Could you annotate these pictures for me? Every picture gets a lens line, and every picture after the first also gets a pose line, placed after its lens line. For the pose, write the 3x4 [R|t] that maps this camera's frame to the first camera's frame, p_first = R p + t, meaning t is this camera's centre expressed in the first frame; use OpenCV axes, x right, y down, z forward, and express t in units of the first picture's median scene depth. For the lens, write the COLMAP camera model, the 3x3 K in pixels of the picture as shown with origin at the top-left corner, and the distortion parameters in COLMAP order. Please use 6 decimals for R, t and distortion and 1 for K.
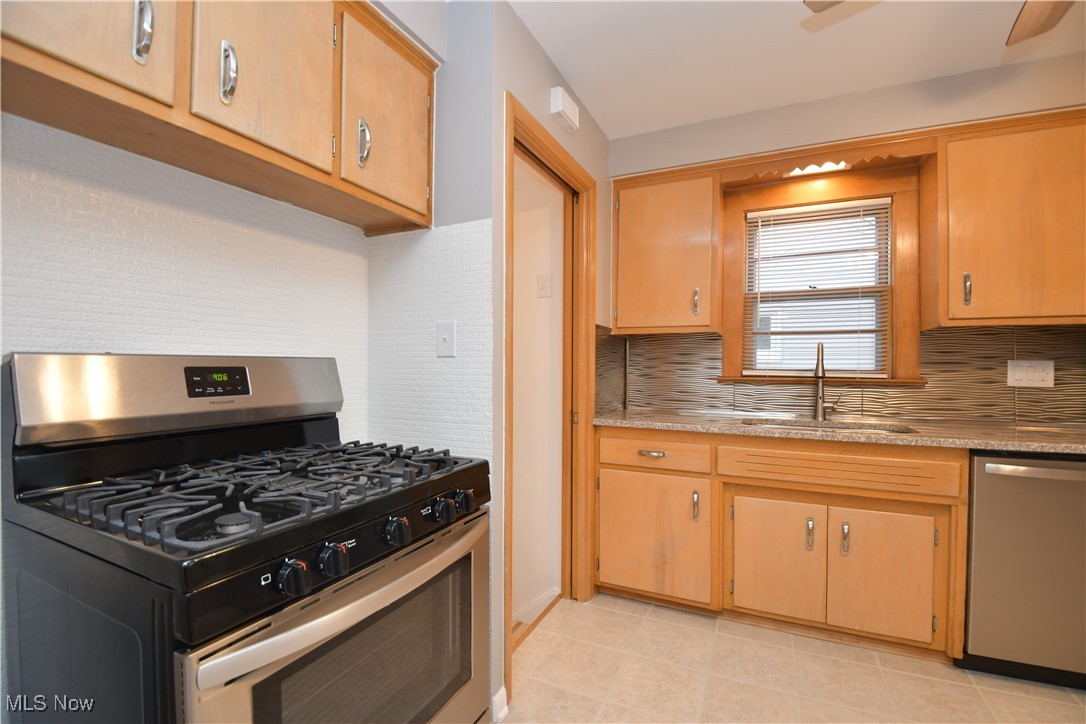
lens RADIAL K [[479.7, 0, 547.0], [0, 479.7, 367.4], [0, 0, 1]] dist [0.020852, -0.030372]
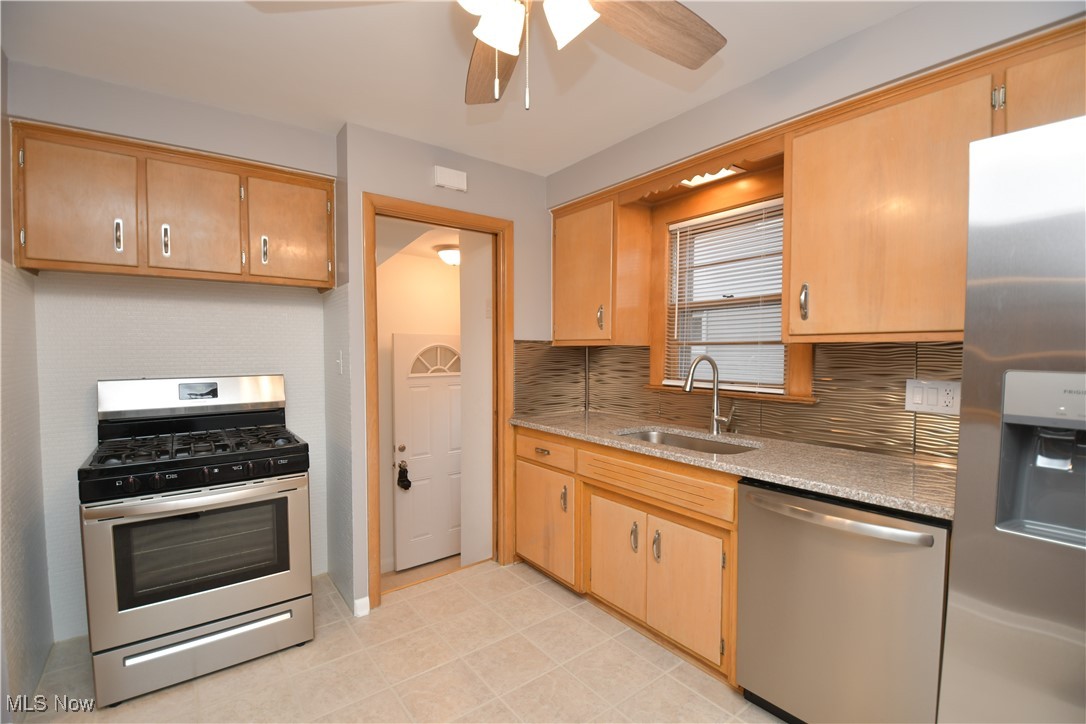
lens RADIAL K [[479.7, 0, 547.0], [0, 479.7, 367.4], [0, 0, 1]] dist [0.020852, -0.030372]
pose [[0.888368, 0.010074, -0.459021, 0.742007], [0.004815, 0.999500, 0.031255, -0.060850], [0.459106, -0.029976, 0.887875, -0.032886]]
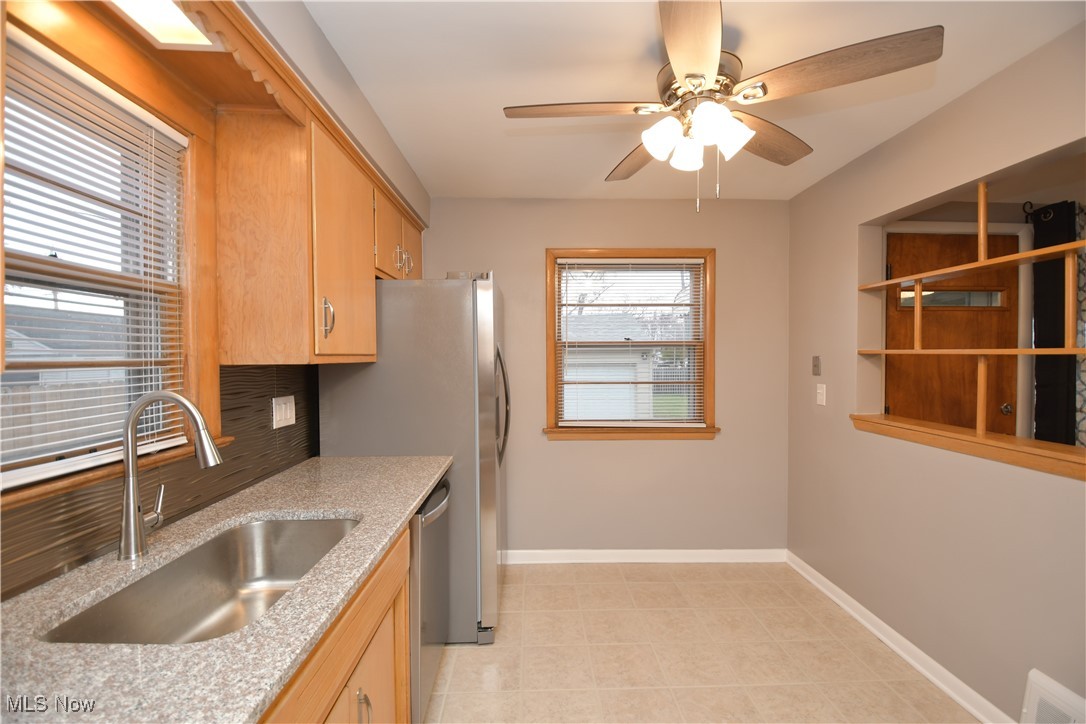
lens RADIAL K [[479.7, 0, 547.0], [0, 479.7, 367.4], [0, 0, 1]] dist [0.020852, -0.030372]
pose [[-0.467374, -0.020193, 0.883829, -0.010863], [0.005543, 0.999653, 0.025771, -0.083176], [-0.884042, 0.016944, -0.467100, 0.897969]]
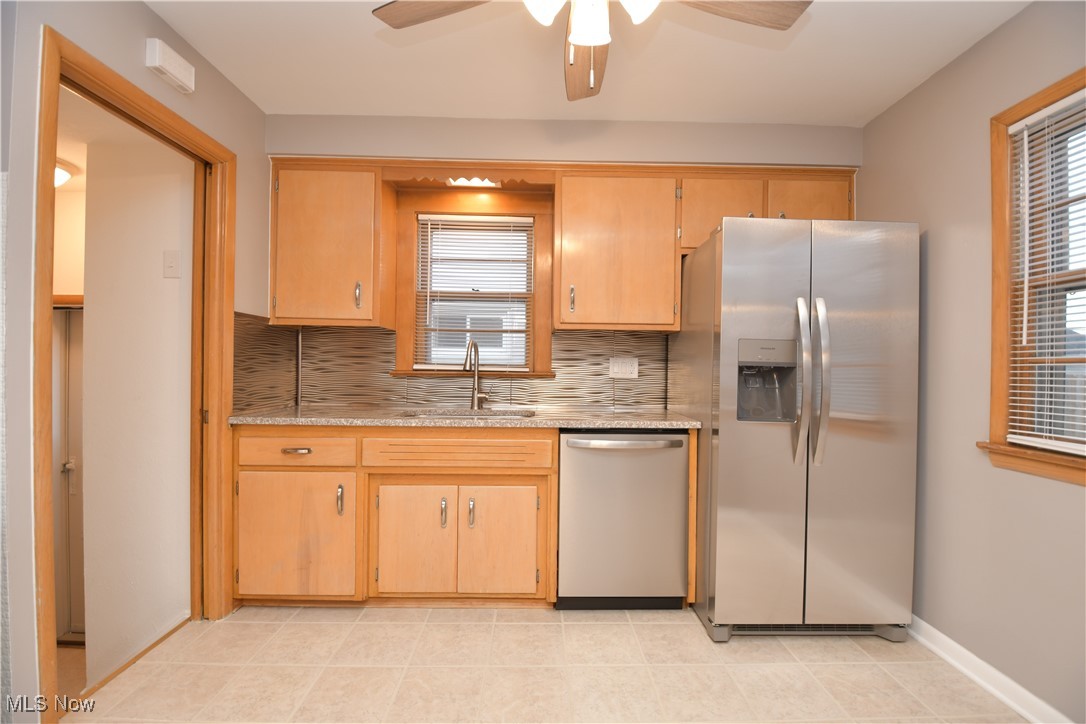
lens RADIAL K [[479.7, 0, 547.0], [0, 479.7, 367.4], [0, 0, 1]] dist [0.020852, -0.030372]
pose [[0.898102, 0.003107, 0.439776, 0.235850], [-0.006353, 0.999962, 0.005909, 0.004807], [-0.439741, -0.008101, 0.898088, -0.073780]]
